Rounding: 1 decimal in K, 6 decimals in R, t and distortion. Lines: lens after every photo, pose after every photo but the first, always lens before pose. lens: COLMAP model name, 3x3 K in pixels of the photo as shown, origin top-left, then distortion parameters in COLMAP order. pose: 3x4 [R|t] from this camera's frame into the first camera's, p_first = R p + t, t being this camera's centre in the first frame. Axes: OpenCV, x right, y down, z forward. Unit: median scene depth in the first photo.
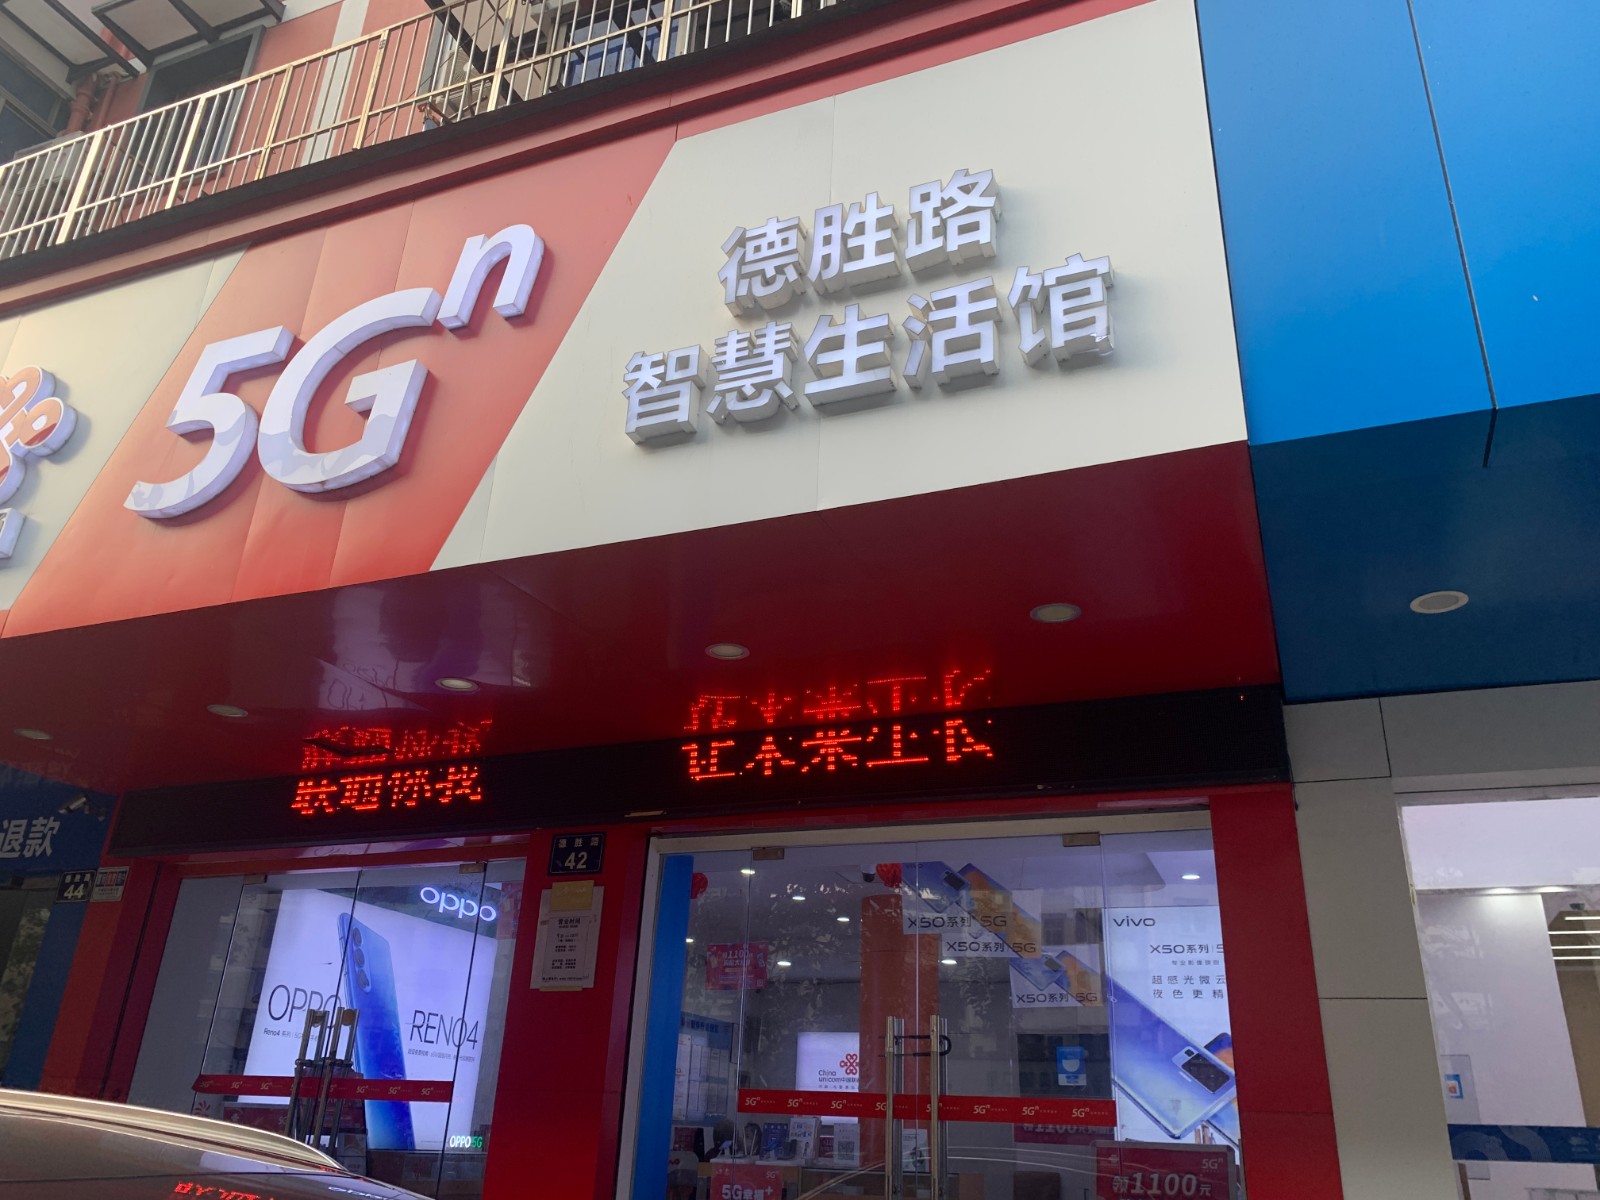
lens RADIAL K [[1206.9, 0, 797.1], [0, 1206.9, 609.7], [0, 0, 1]] dist [0.047358, -0.042266]
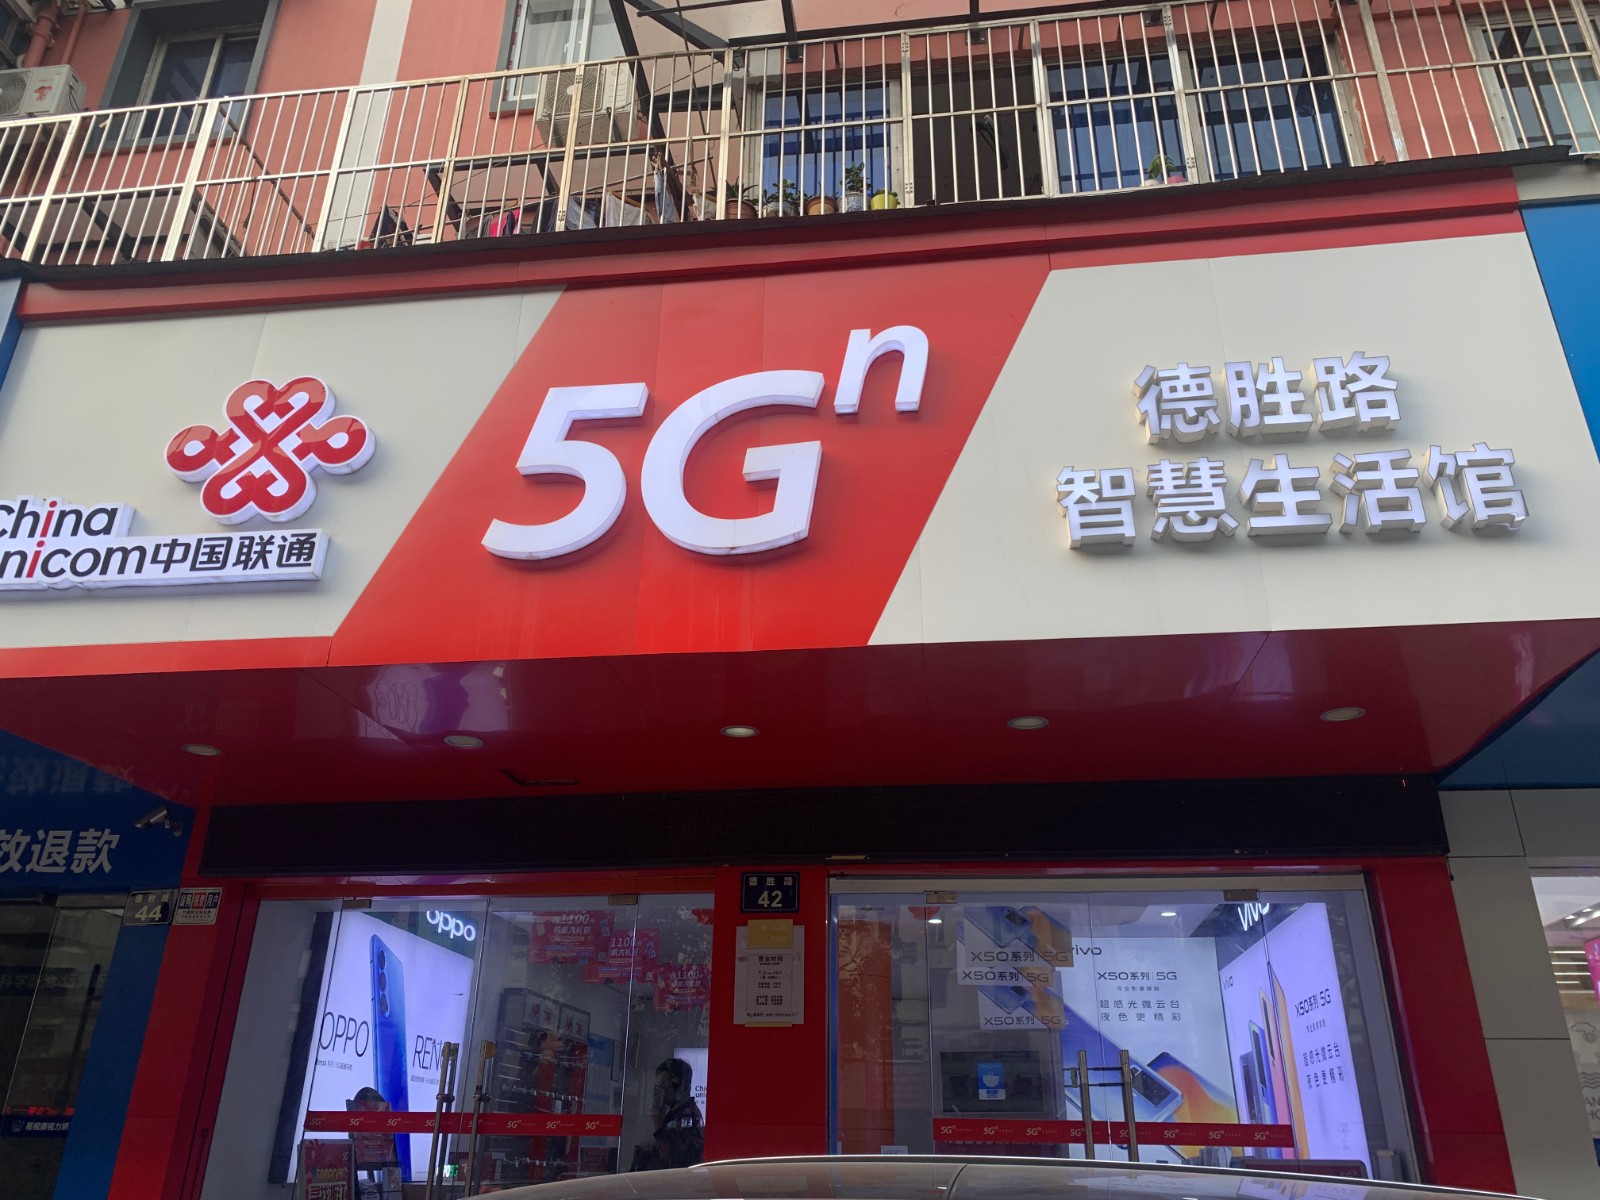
lens RADIAL K [[1212.7, 0, 790.7], [0, 1212.7, 587.7], [0, 0, 1]] dist [0.046893, -0.045316]
pose [[0.967778, 0.082320, 0.237970, -0.547757], [-0.078001, 0.996573, -0.027526, -0.041728], [-0.239421, 0.008077, 0.970882, -0.032891]]
